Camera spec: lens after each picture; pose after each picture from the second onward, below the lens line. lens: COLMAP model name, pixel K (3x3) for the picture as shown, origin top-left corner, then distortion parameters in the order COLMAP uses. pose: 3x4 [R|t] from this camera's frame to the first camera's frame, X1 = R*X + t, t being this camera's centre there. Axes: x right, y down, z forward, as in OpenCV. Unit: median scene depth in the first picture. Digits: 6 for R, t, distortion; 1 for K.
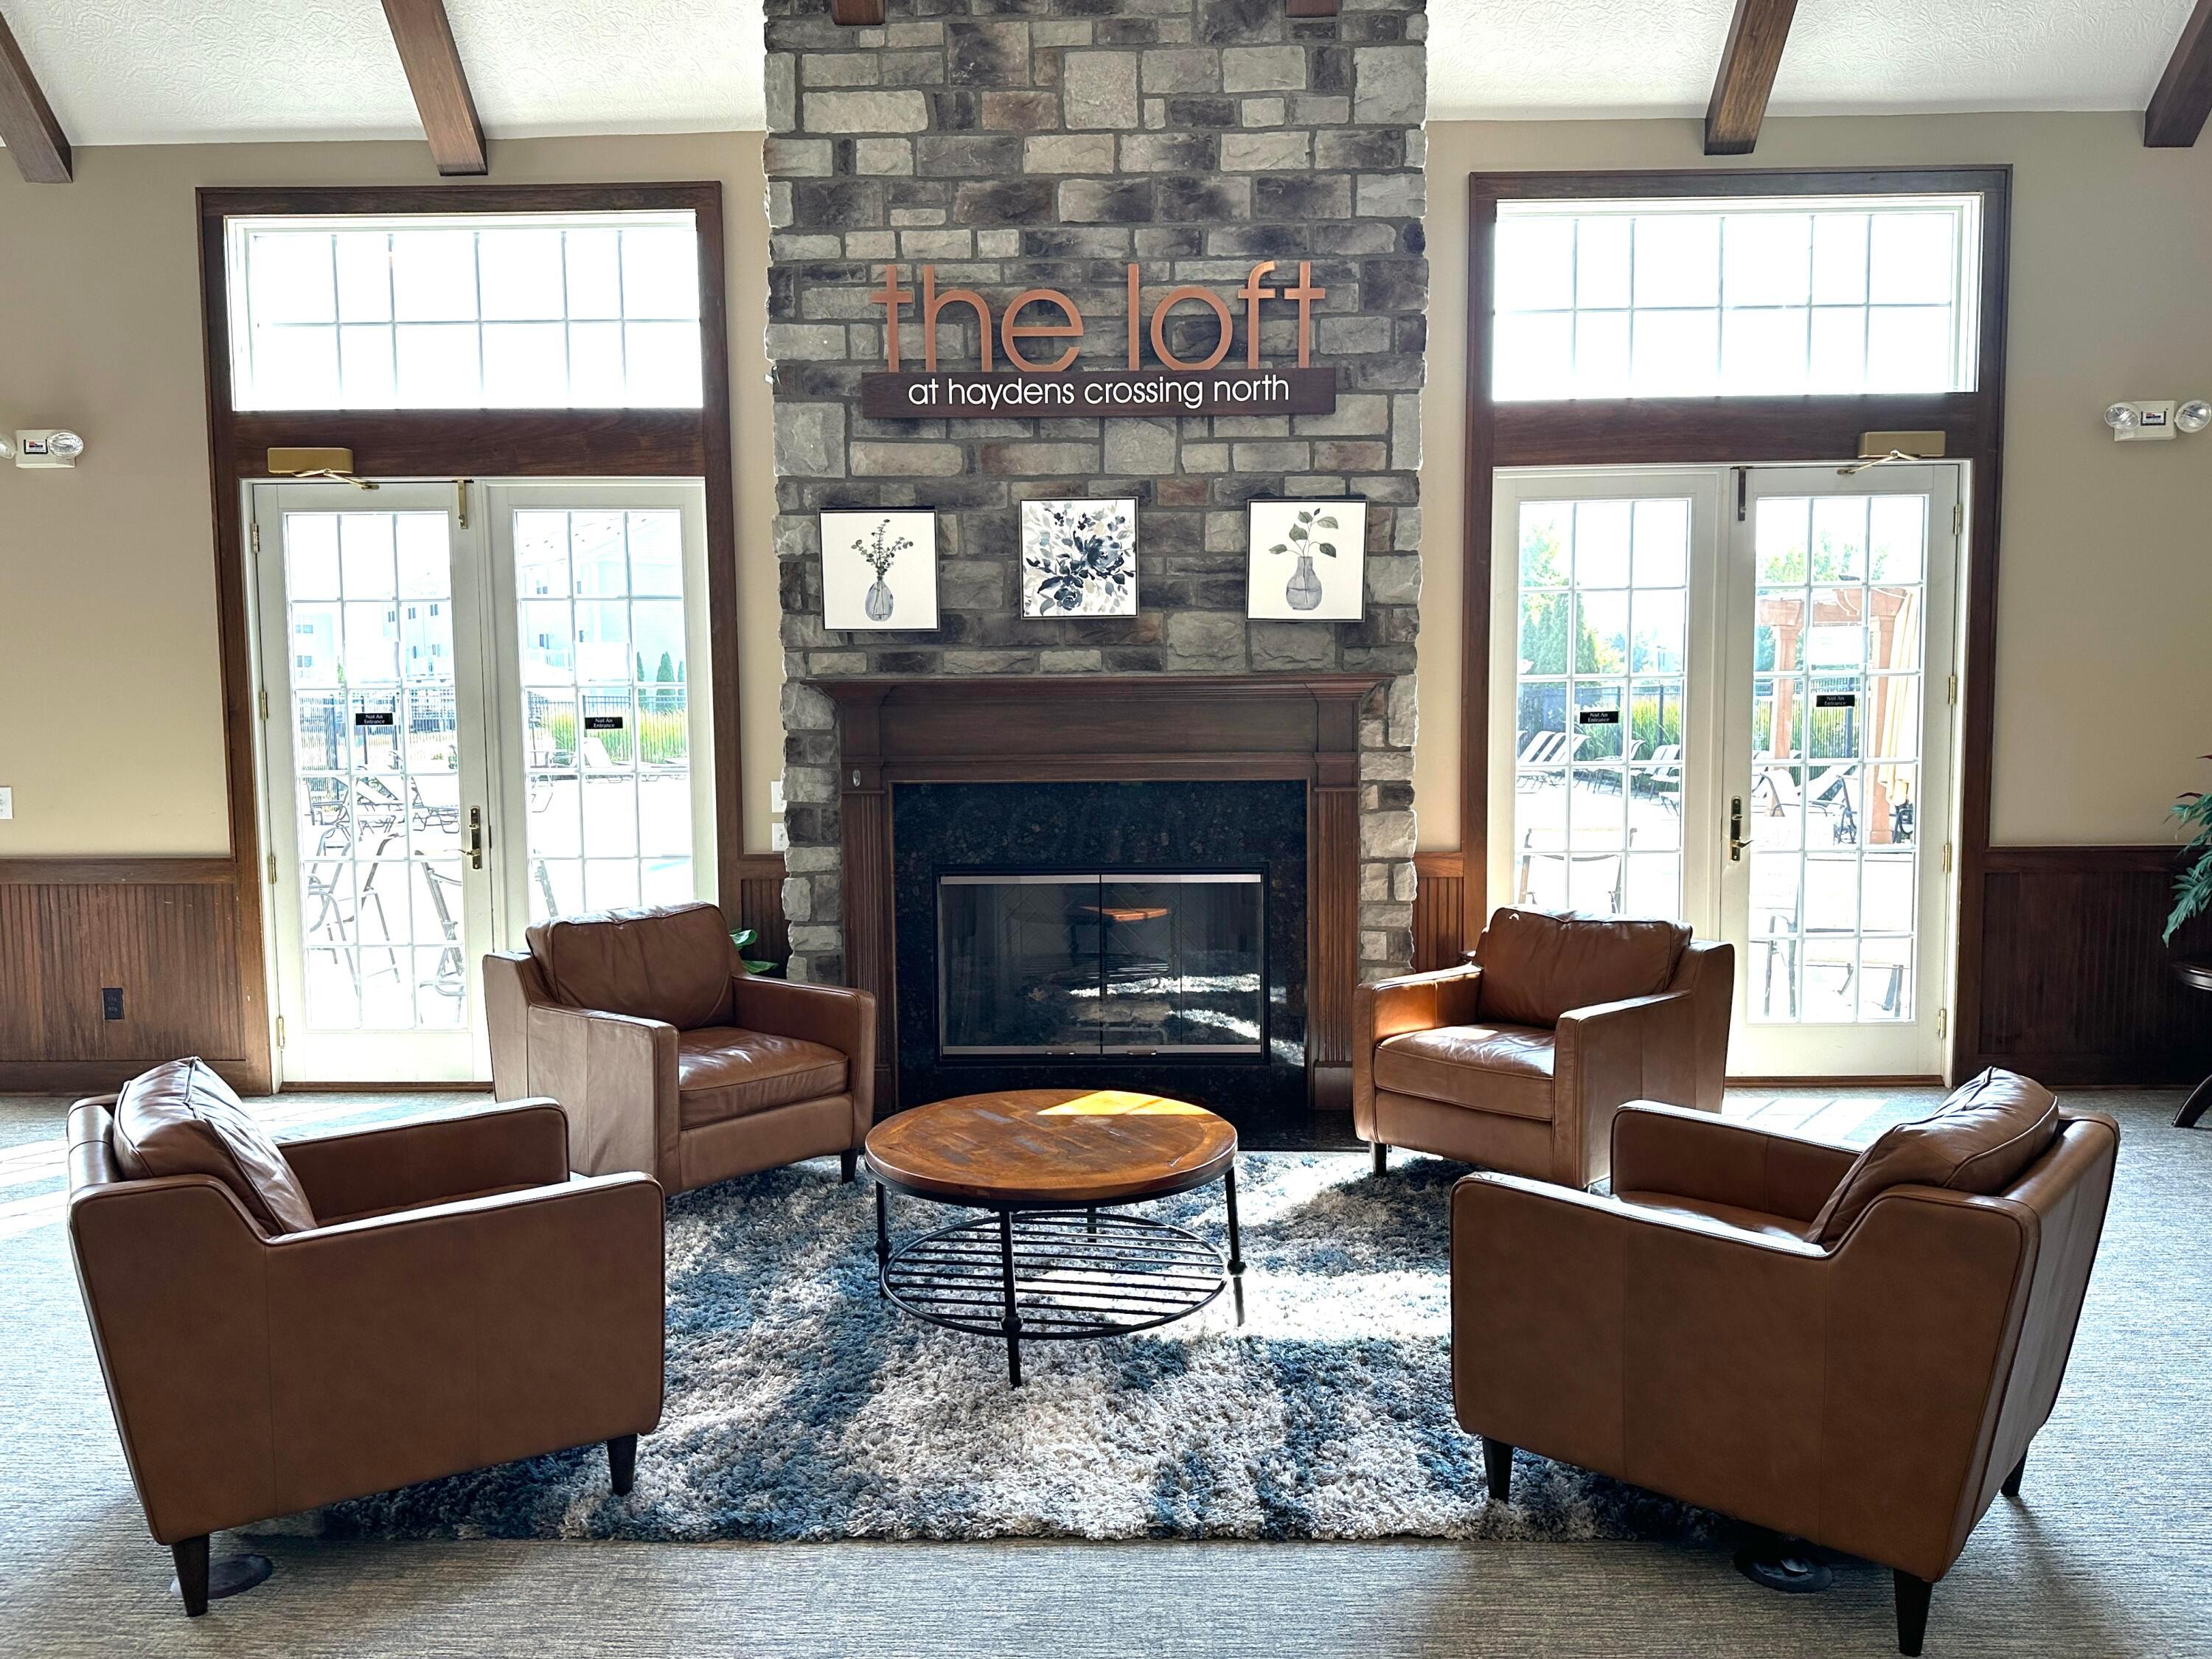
lens RADIAL K [[1636.9, 0, 1089.1], [0, 1636.9, 880.8], [0, 0, 1]] dist [0.046565, -0.045332]
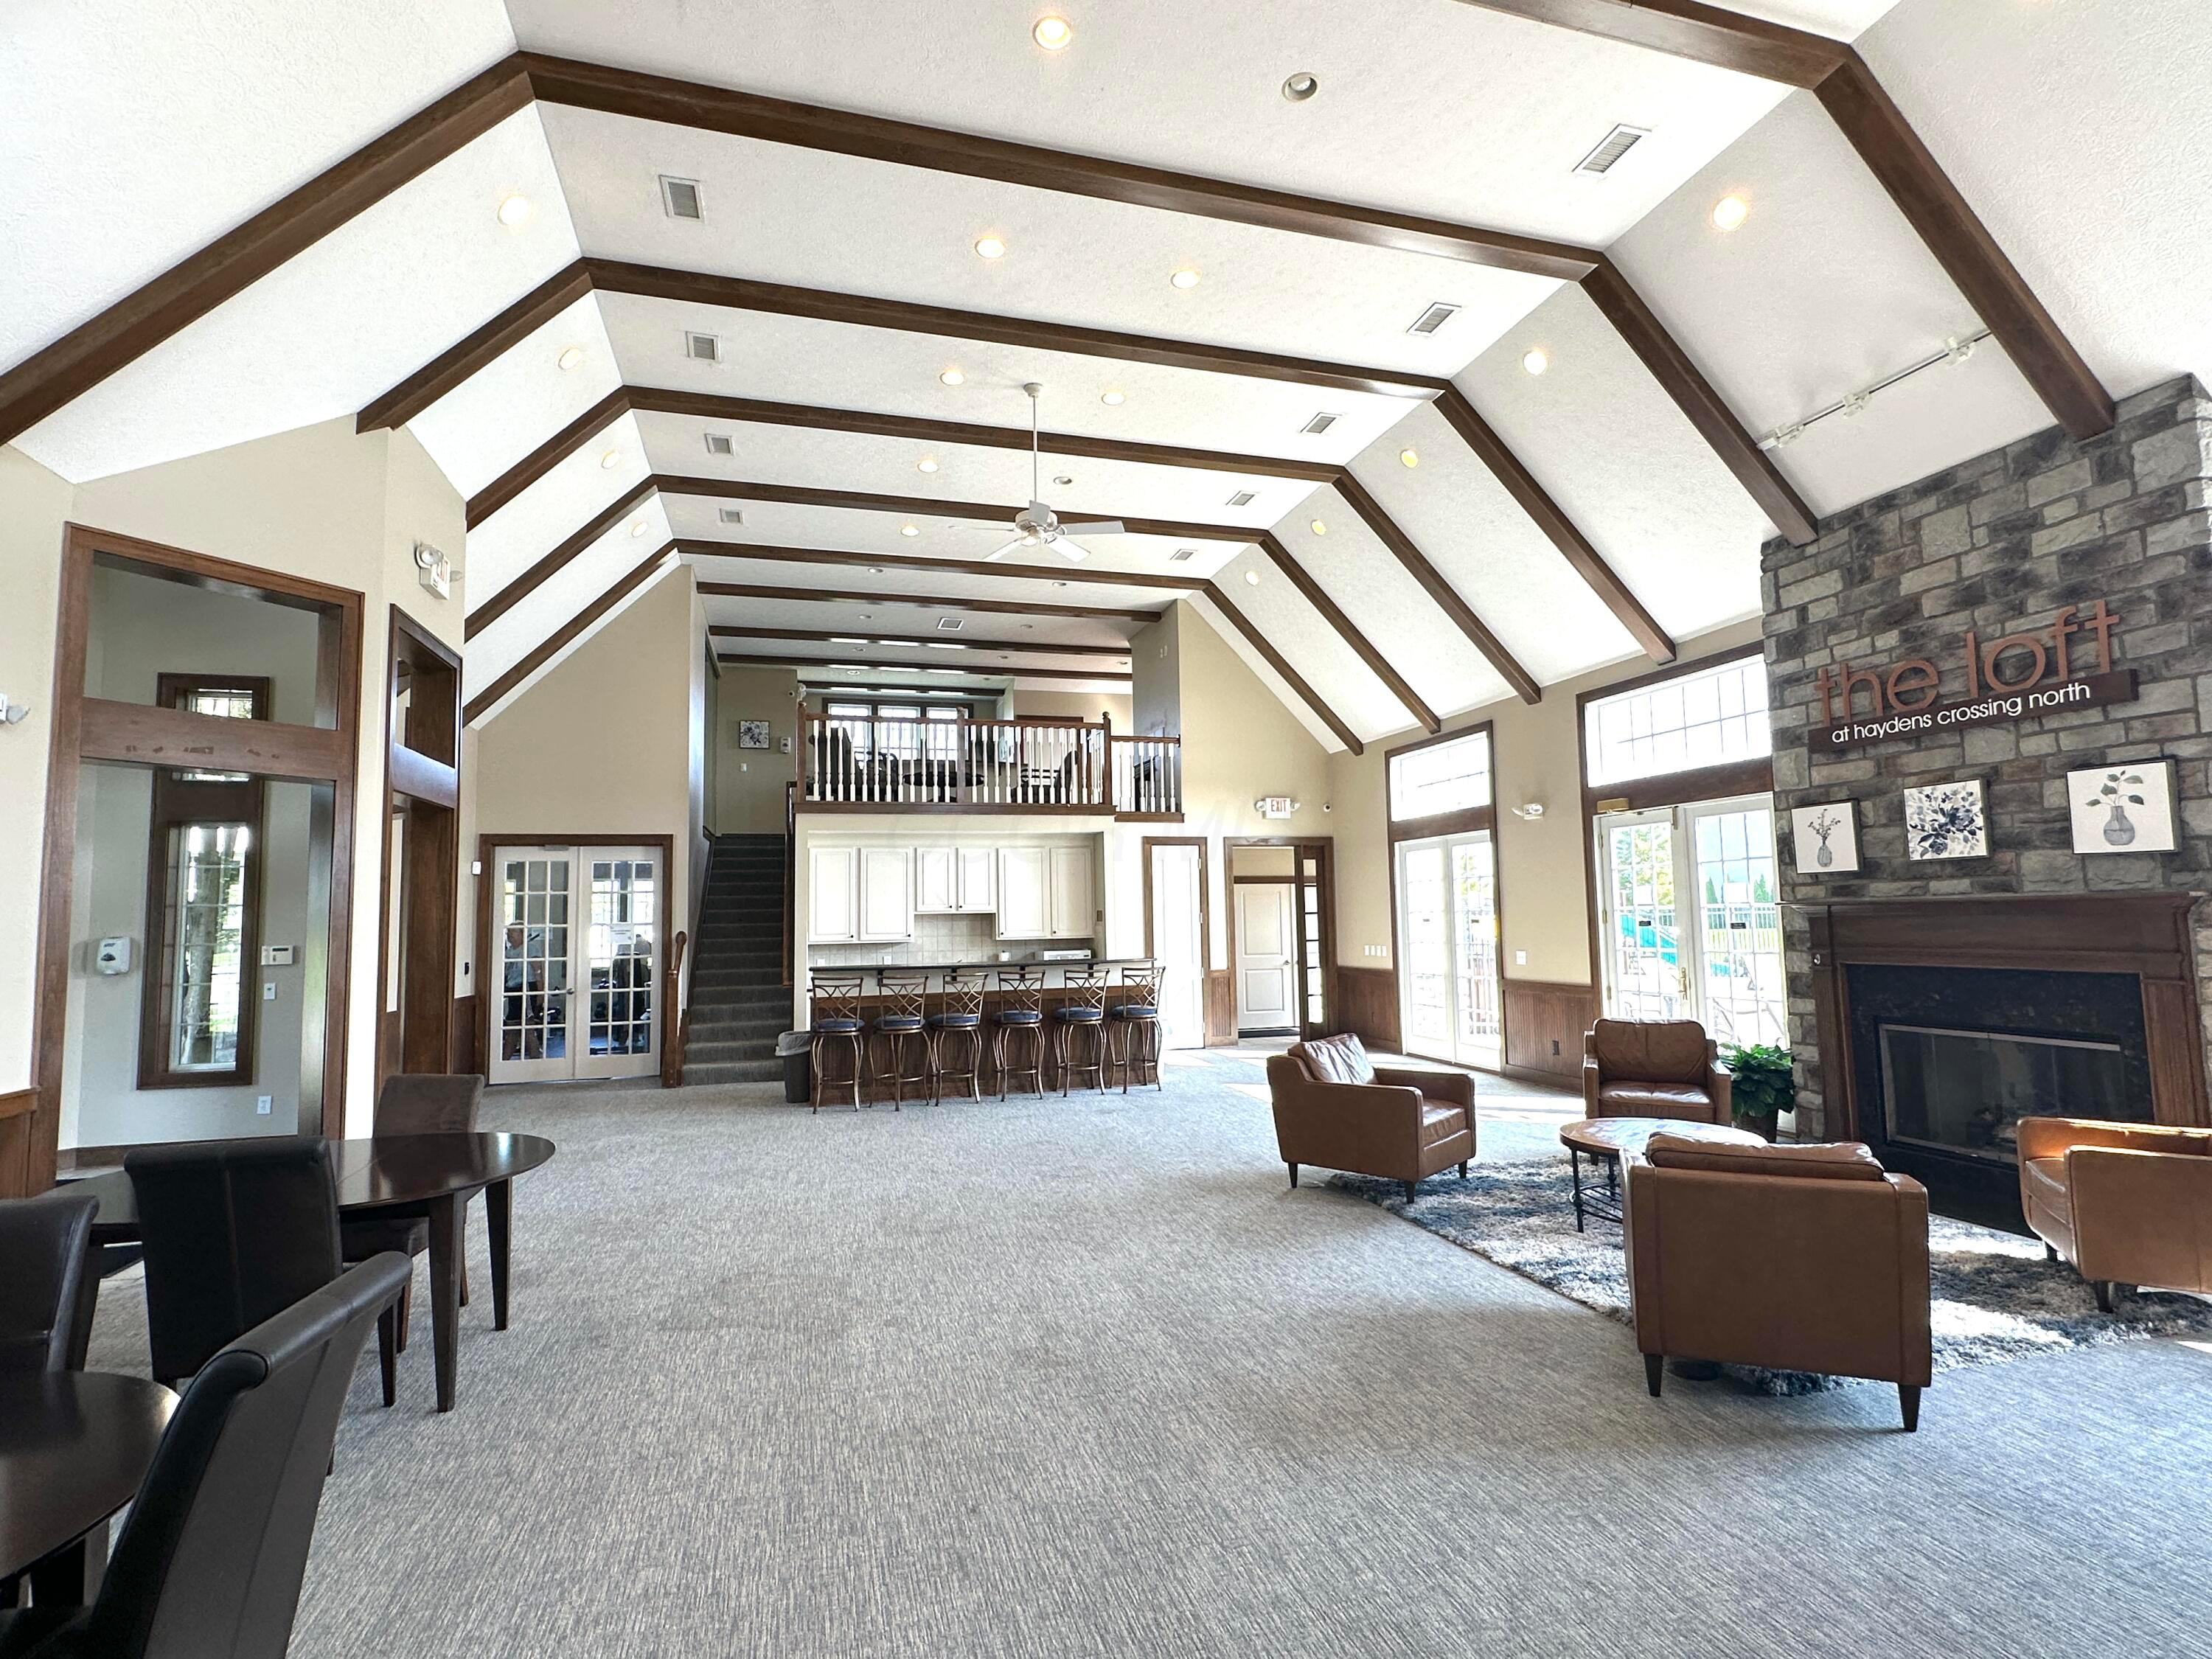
lens RADIAL K [[1098.0, 0, 1102.5], [0, 1098.0, 828.6], [0, 0, 1]] dist [0.042581, 0.001770]
pose [[0.297314, -0.080488, -0.951381, 0.770003], [-0.083416, 0.990440, -0.109861, -0.007214], [0.951129, 0.112024, 0.287758, -0.059970]]
